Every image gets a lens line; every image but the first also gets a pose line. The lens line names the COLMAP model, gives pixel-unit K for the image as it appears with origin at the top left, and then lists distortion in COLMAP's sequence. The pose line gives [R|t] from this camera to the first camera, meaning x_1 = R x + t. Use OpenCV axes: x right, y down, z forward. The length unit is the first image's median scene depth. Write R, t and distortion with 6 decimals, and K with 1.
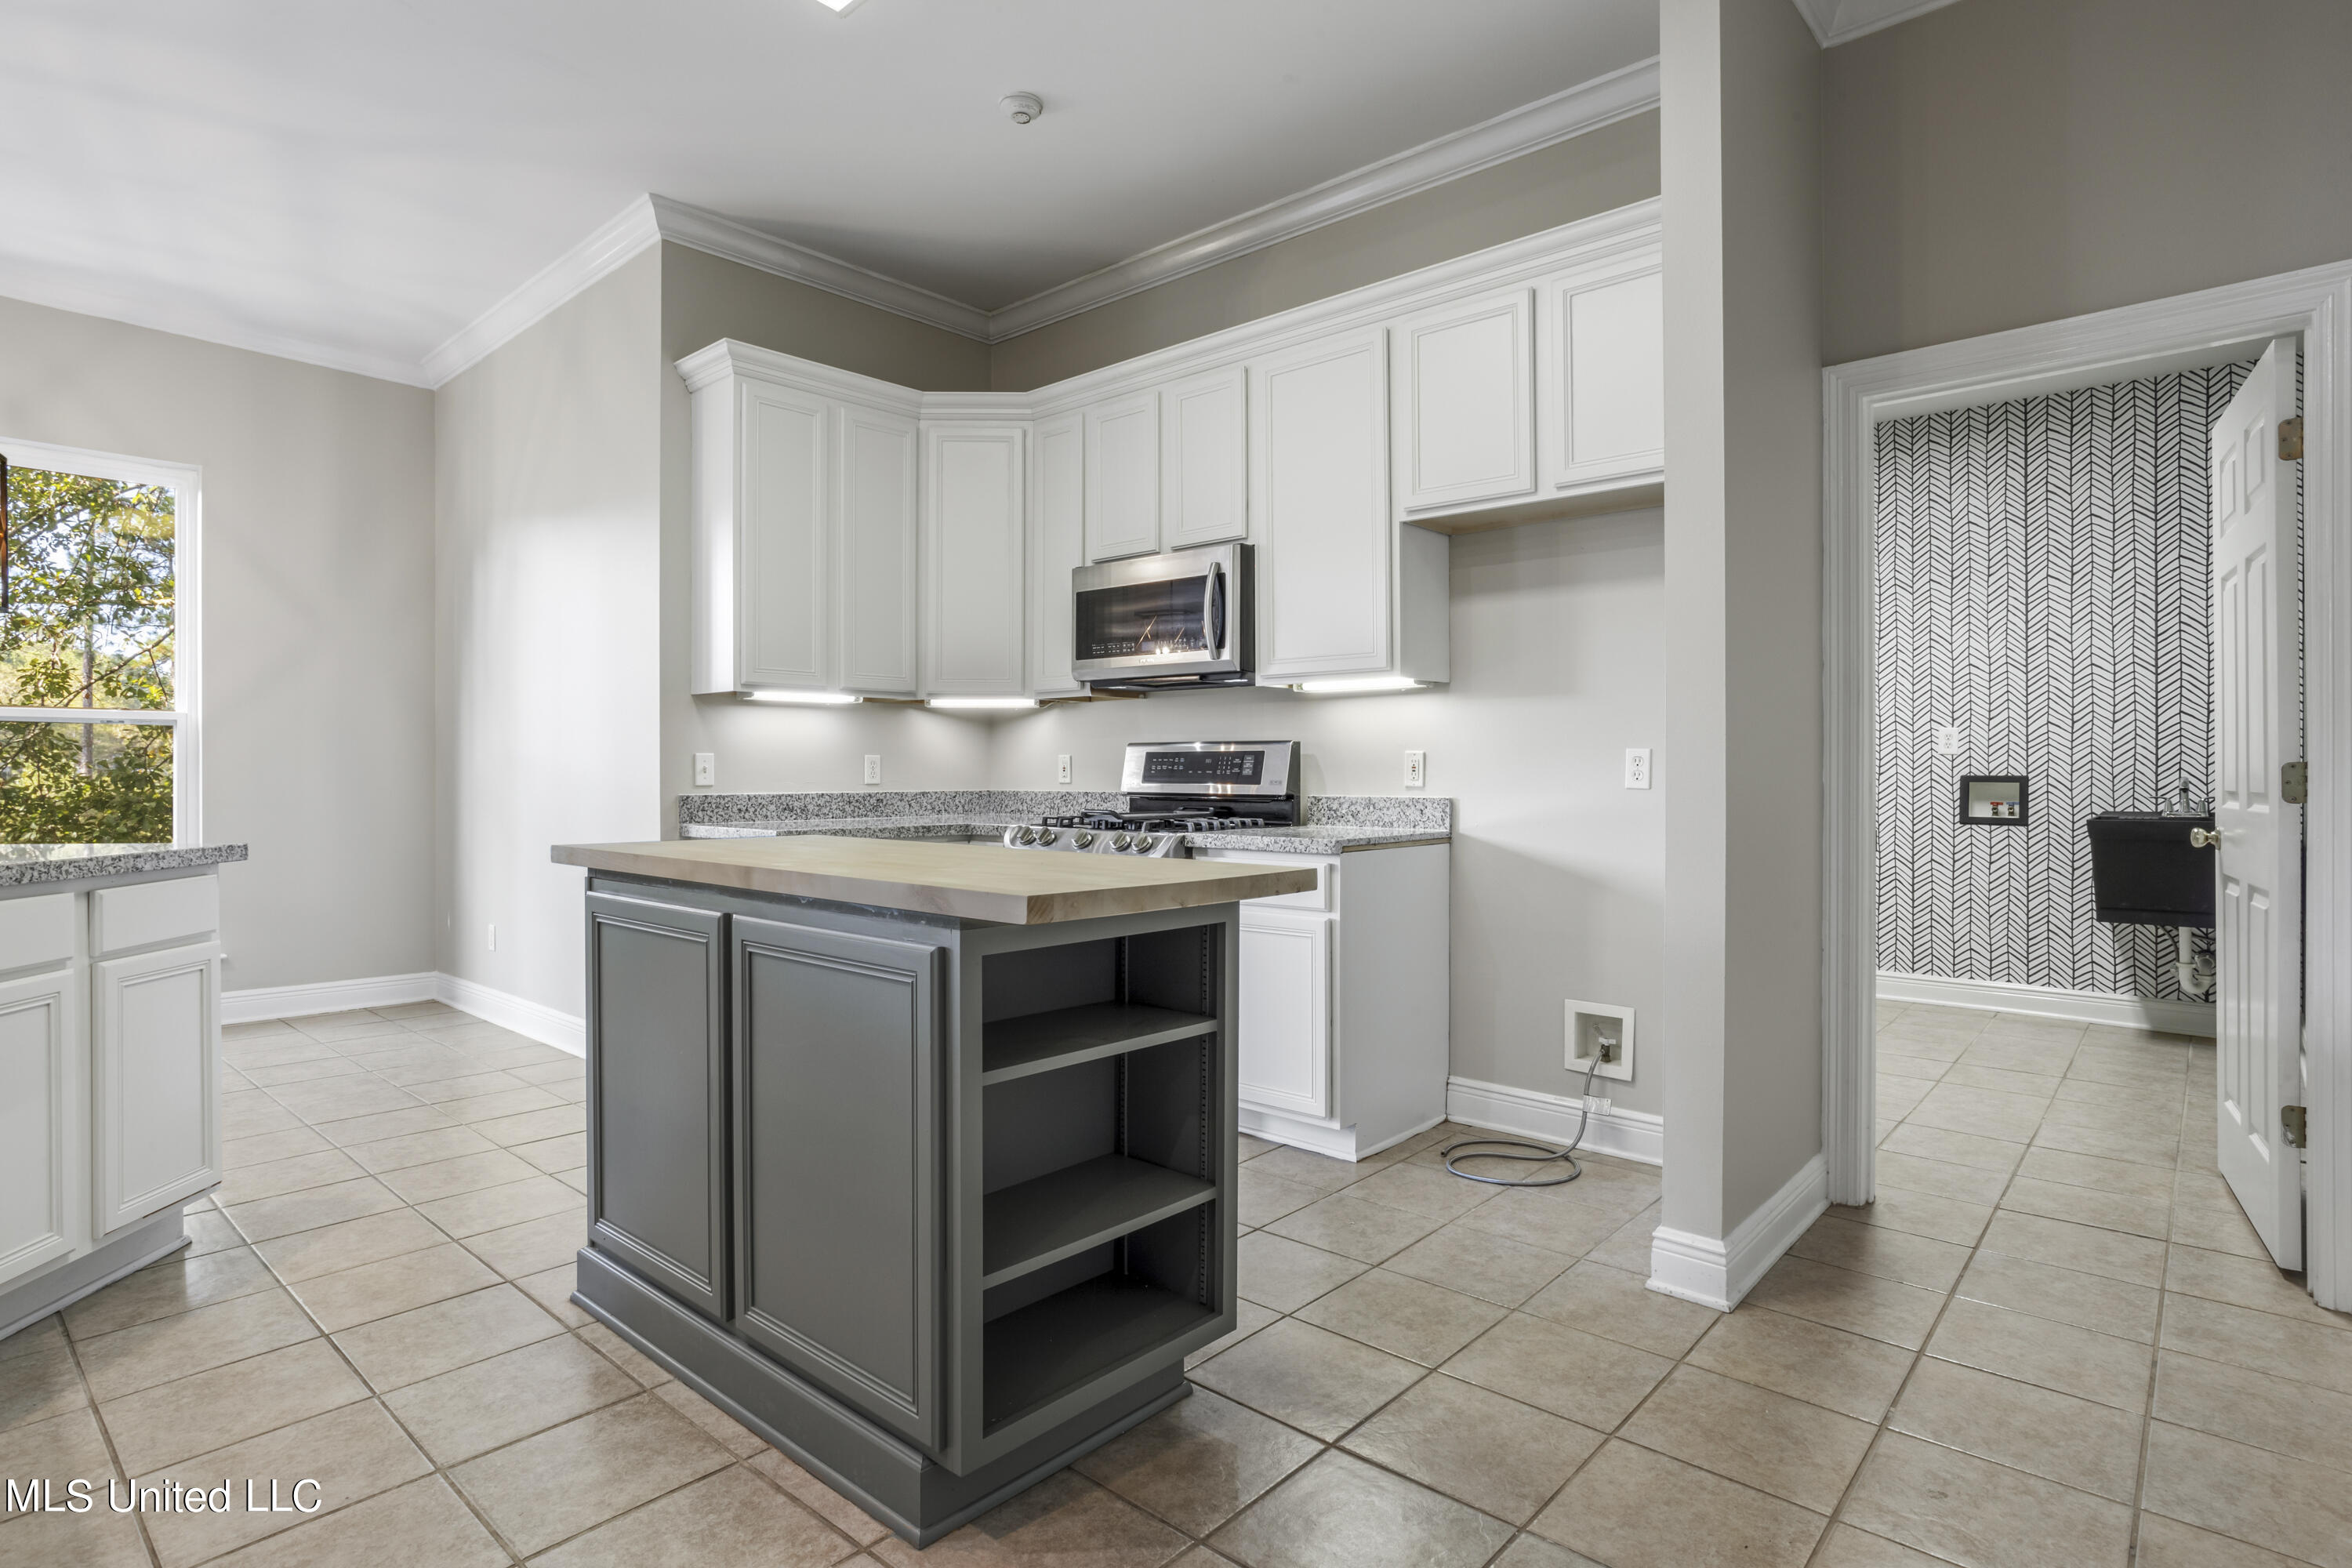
lens RADIAL K [[1236.5, 0, 1160.7], [0, 1236.5, 778.0], [0, 0, 1]] dist [-0.010368, 0.003848]
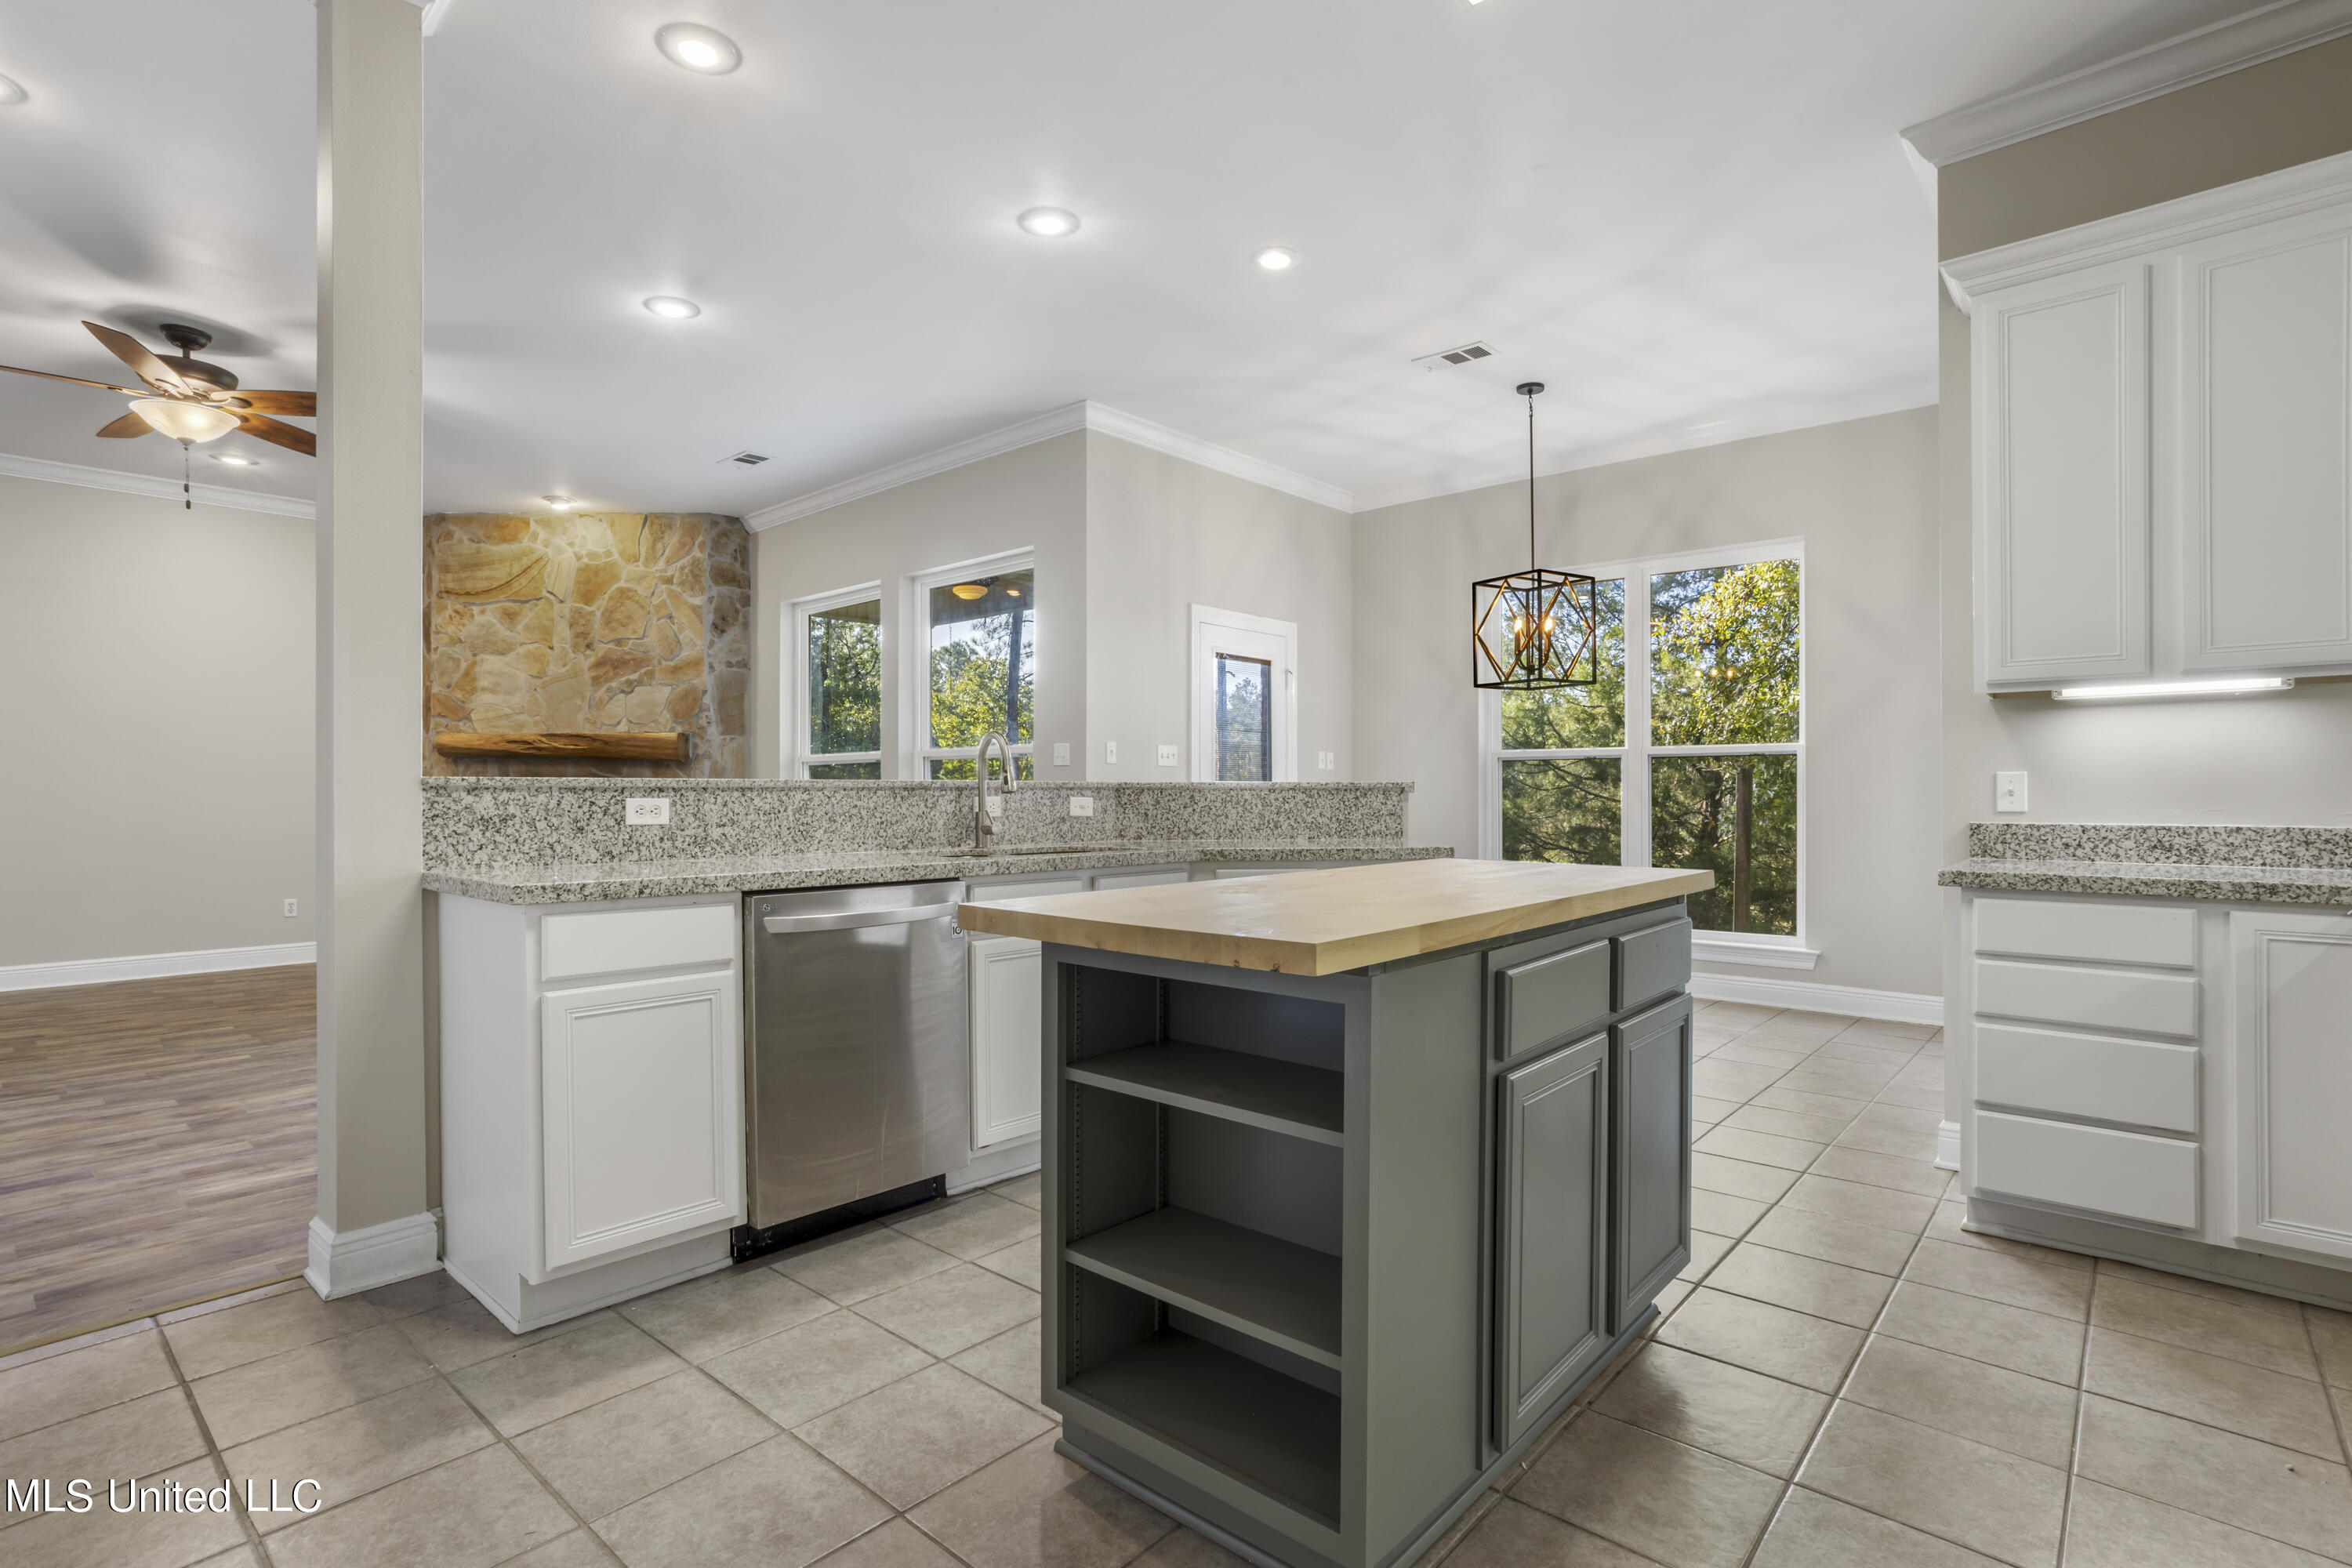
lens RADIAL K [[1146.5, 0, 1155.4], [0, 1146.5, 791.2], [0, 0, 1]] dist [-0.033835, 0.022136]
pose [[-0.012141, 0.001056, -0.999926, 0.562258], [-0.005128, 0.999986, 0.001119, -0.007814], [0.999913, 0.005141, -0.012136, 0.690653]]
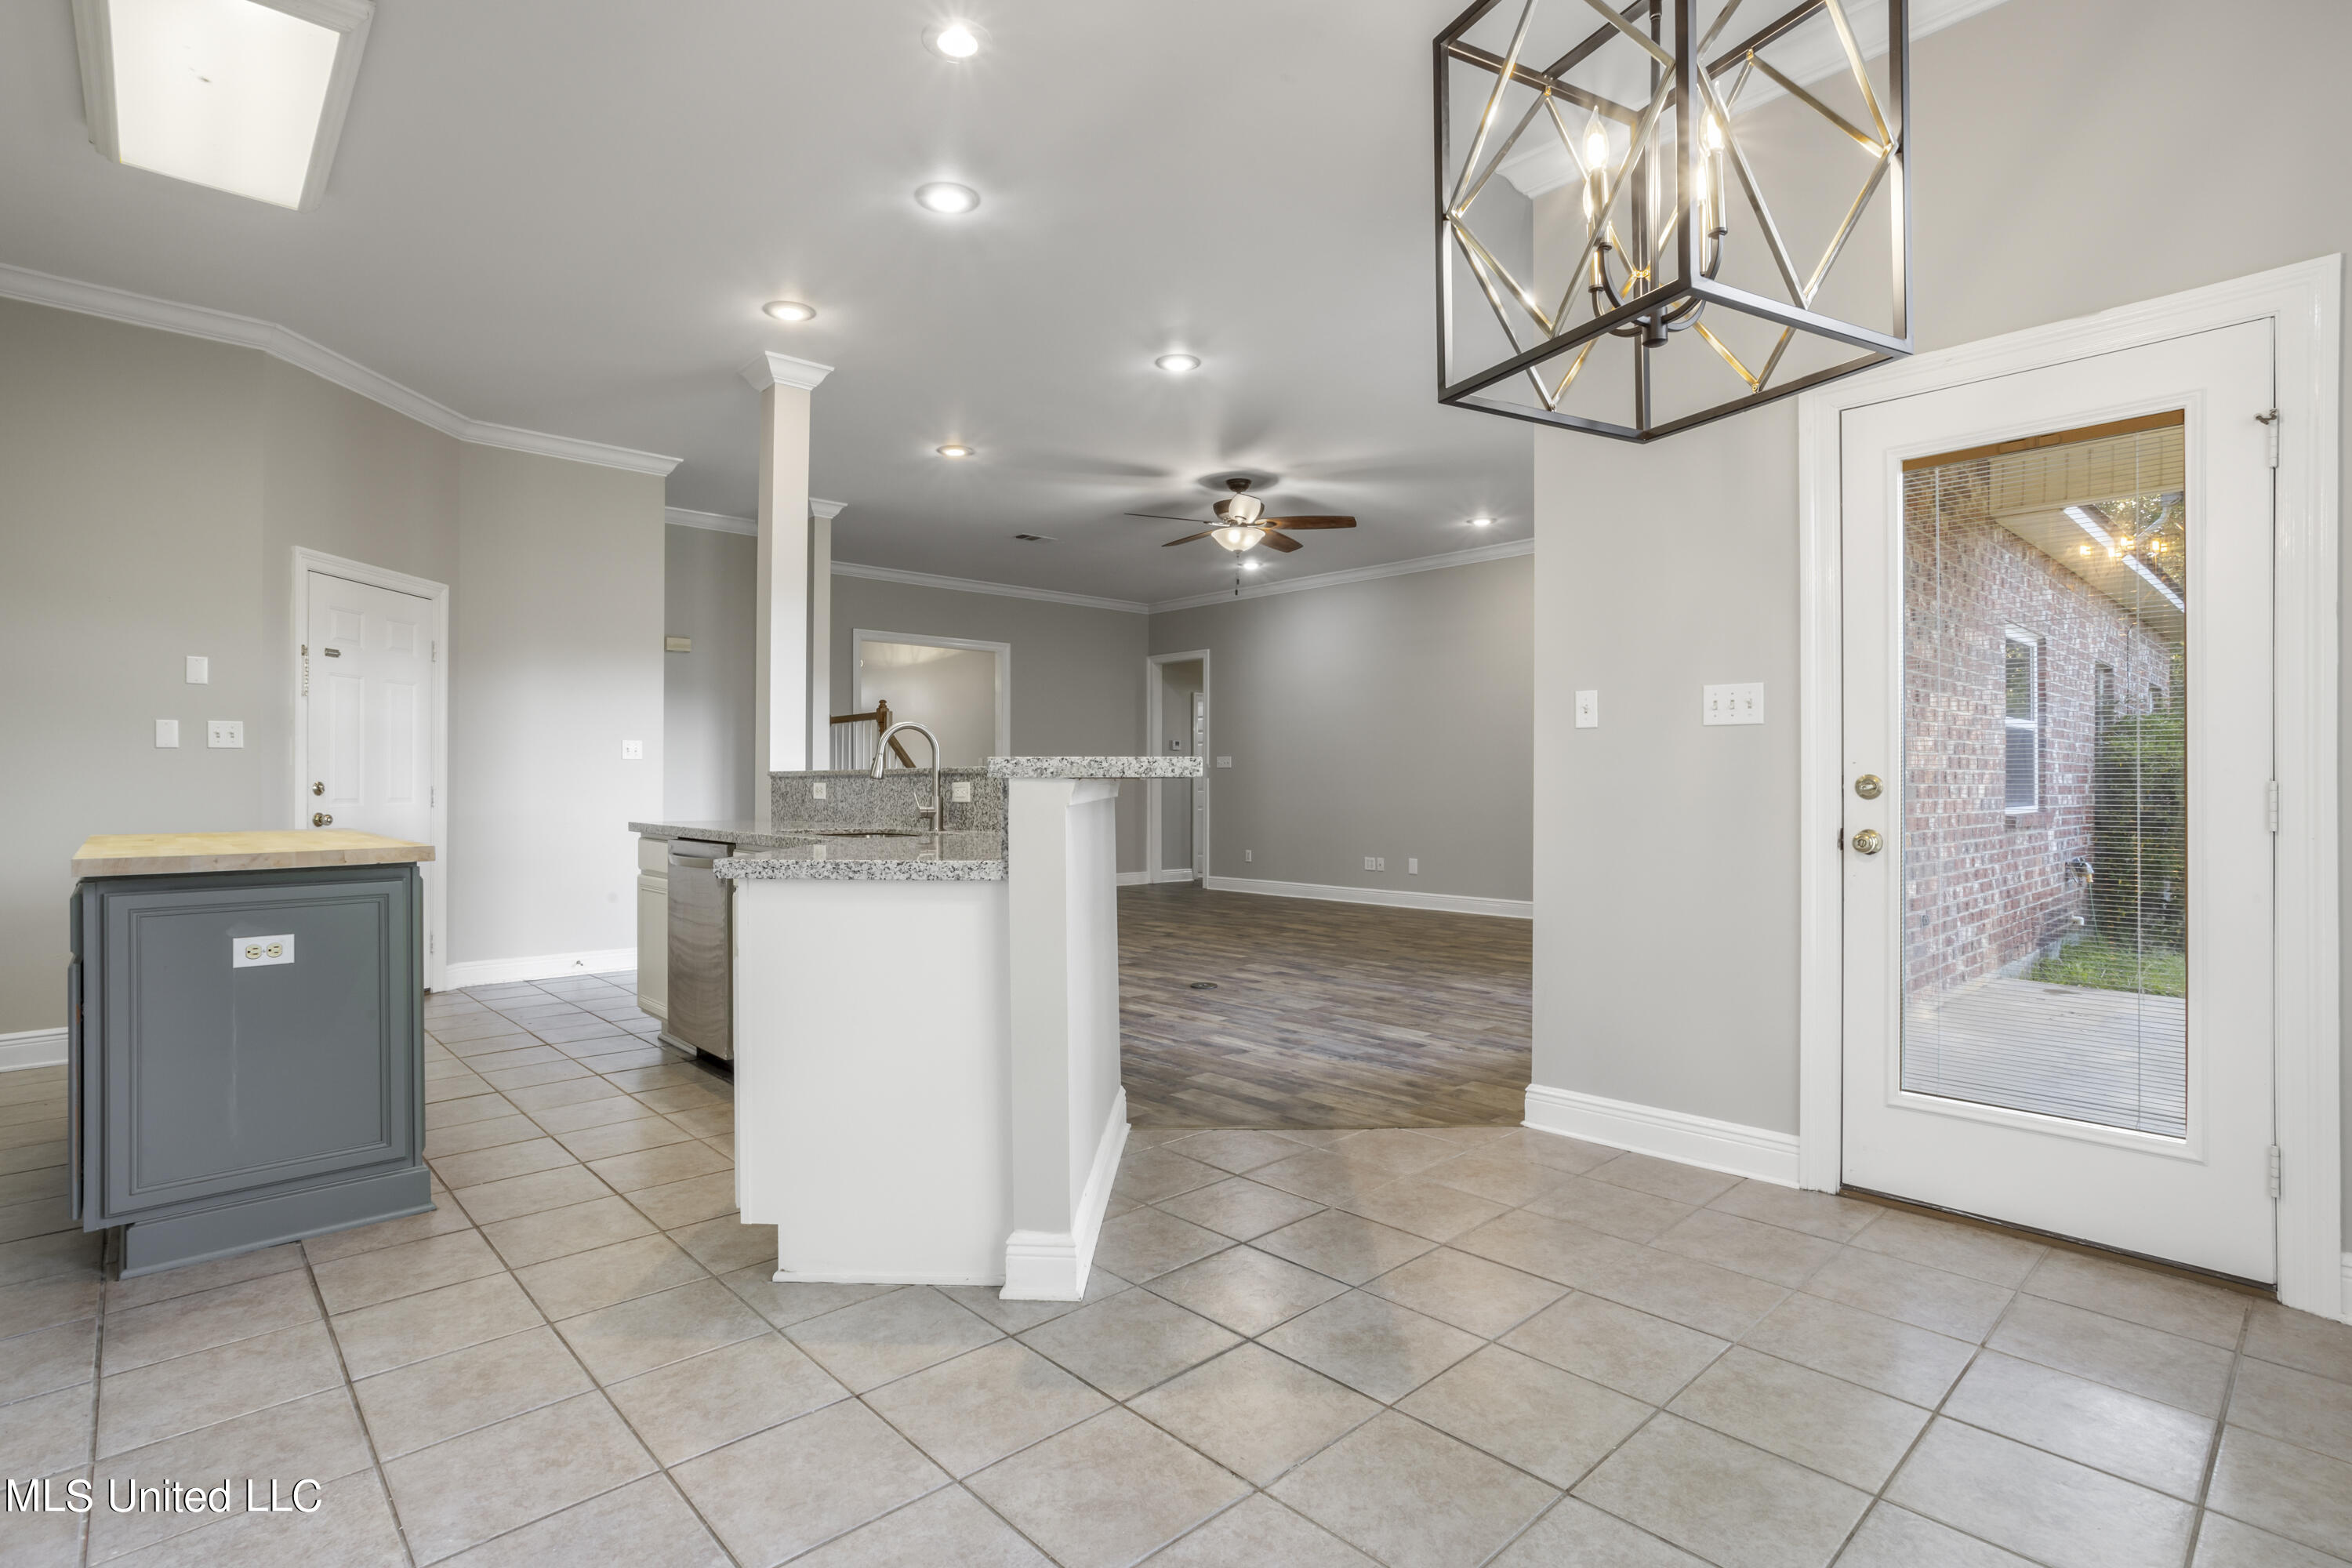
lens RADIAL K [[1146.5, 0, 1143.0], [0, 1146.5, 781.0], [0, 0, 1]] dist [-0.033835, 0.022136]
pose [[-0.992940, 0.003068, 0.118576, -1.180999], [0.003672, 0.999981, 0.004874, -0.007948], [-0.118559, 0.005275, -0.992933, 1.849992]]
